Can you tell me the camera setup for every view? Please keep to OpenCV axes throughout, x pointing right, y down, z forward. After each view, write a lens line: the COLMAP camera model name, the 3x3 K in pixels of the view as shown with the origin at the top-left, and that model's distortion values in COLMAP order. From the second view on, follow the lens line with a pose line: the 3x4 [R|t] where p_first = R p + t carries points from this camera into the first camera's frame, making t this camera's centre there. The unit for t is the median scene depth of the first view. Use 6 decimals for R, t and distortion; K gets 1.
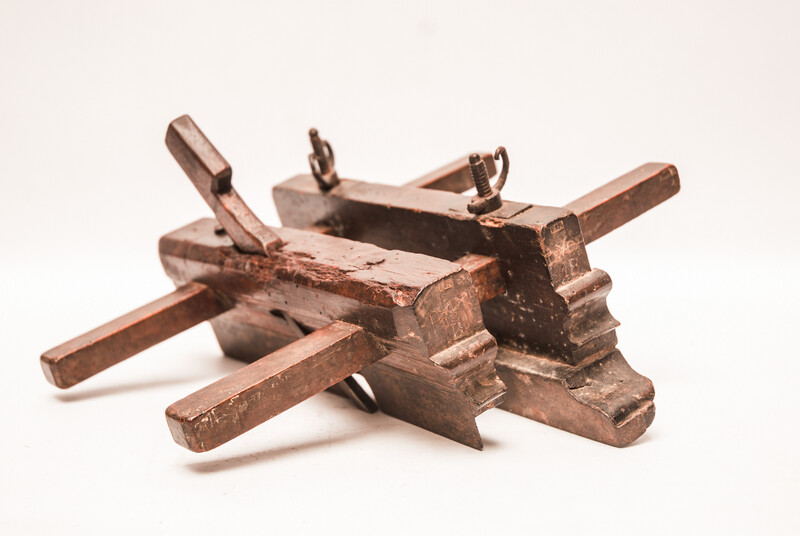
lens RADIAL K [[1384.5, 0, 400.0], [0, 1384.5, 268.0], [0, 0, 1]] dist [-0.009419, -0.107799]
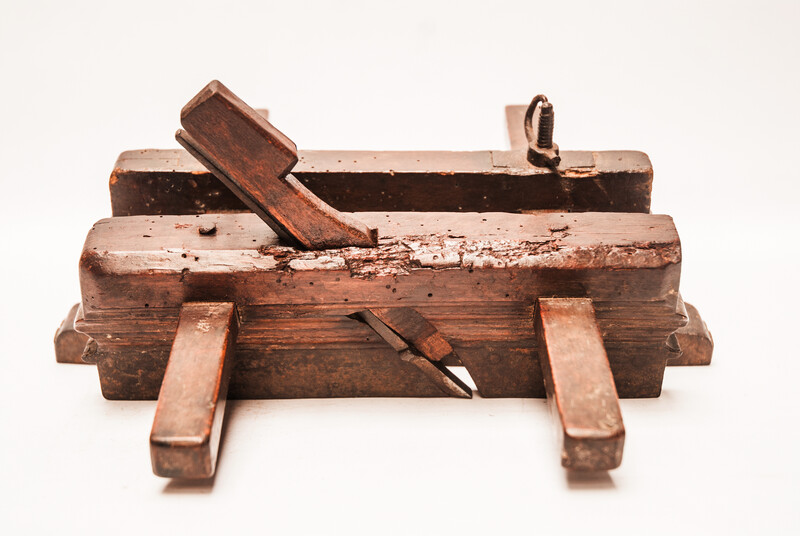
lens RADIAL K [[1384.5, 0, 400.0], [0, 1384.5, 268.0], [0, 0, 1]] dist [-0.009419, -0.107799]
pose [[0.566570, -0.162575, 0.807817, -0.817146], [0.126157, 0.985900, 0.109933, -0.091626], [-0.814299, 0.039627, 0.579091, 0.556032]]
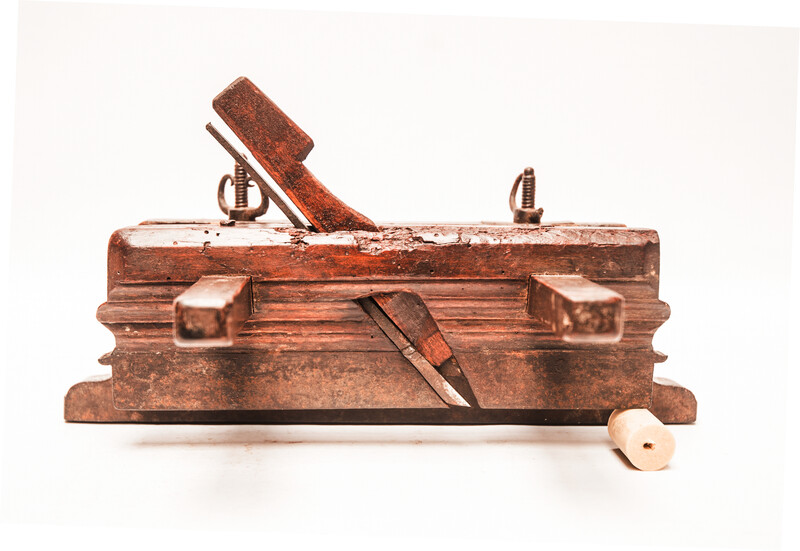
lens RADIAL K [[1359.8, 0, 400.0], [0, 1359.8, 275.5], [0, 0, 1]] dist [-0.024198, -0.032226]
pose [[0.541971, 0.198598, 0.816594, -0.875091], [0.130635, 0.939957, -0.315302, 0.326500], [-0.830182, 0.277561, 0.483485, 0.618058]]
